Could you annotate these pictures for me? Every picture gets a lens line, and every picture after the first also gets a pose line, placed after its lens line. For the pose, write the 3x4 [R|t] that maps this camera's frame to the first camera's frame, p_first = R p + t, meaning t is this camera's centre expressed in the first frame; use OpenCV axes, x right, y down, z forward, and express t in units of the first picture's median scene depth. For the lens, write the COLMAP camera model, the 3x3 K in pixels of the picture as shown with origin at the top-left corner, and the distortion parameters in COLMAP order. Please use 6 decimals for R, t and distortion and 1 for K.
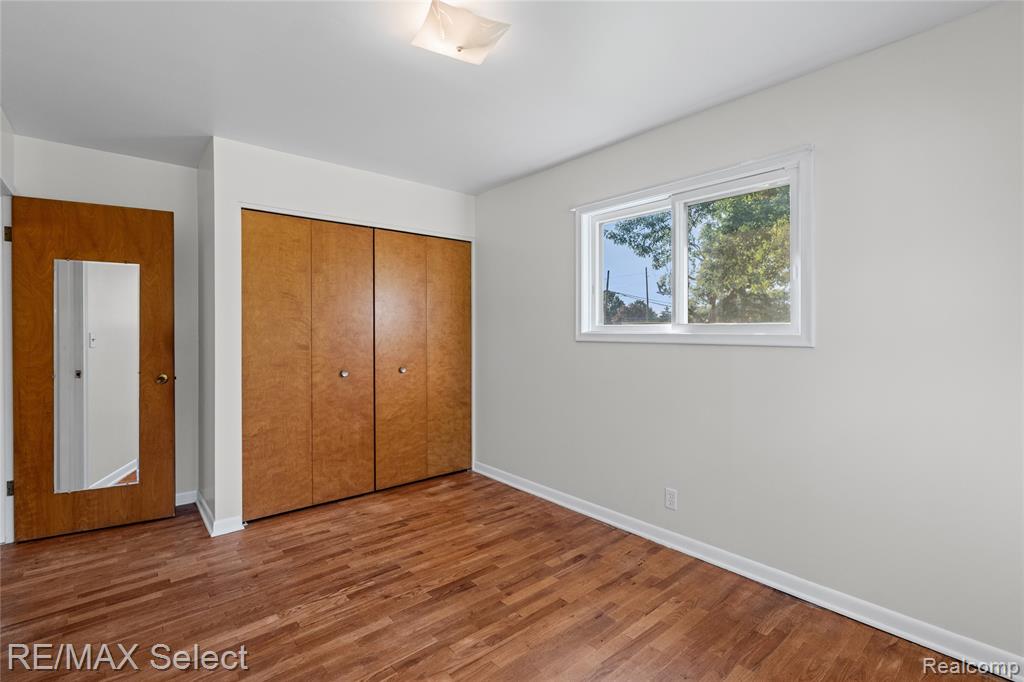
lens RADIAL K [[474.3, 0, 517.7], [0, 474.3, 330.3], [0, 0, 1]] dist [-0.010460, 0.000477]
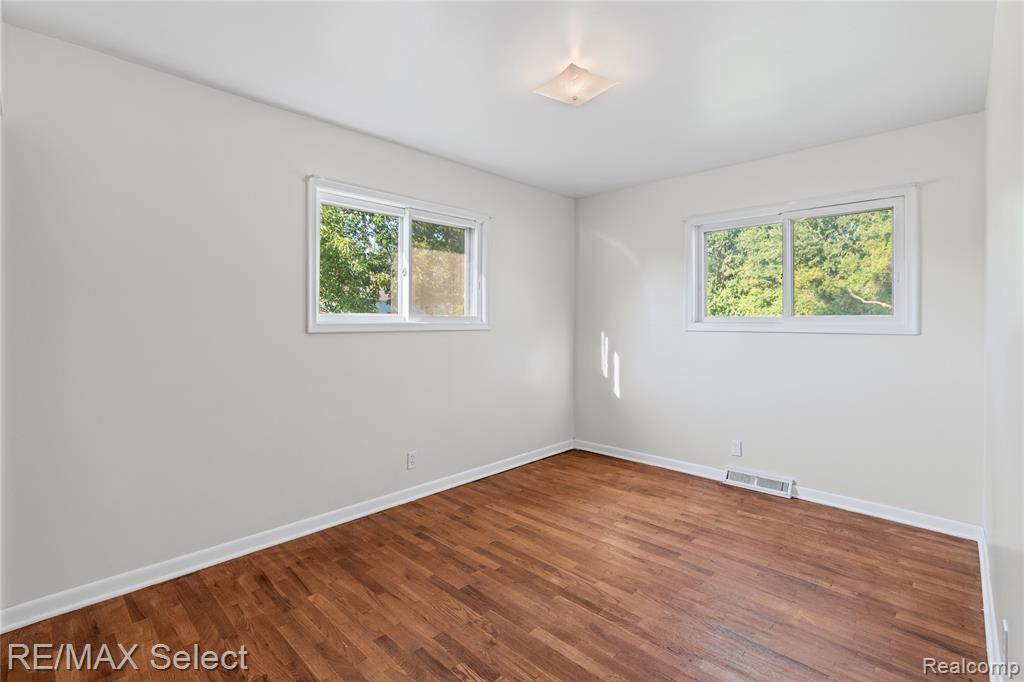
lens RADIAL K [[474.3, 0, 517.7], [0, 474.3, 330.3], [0, 0, 1]] dist [-0.010460, 0.000477]
pose [[-0.104731, -0.020862, 0.994282, -0.967304], [0.001559, 0.999775, 0.021141, -0.001595], [-0.994499, 0.003764, -0.104675, 0.920620]]
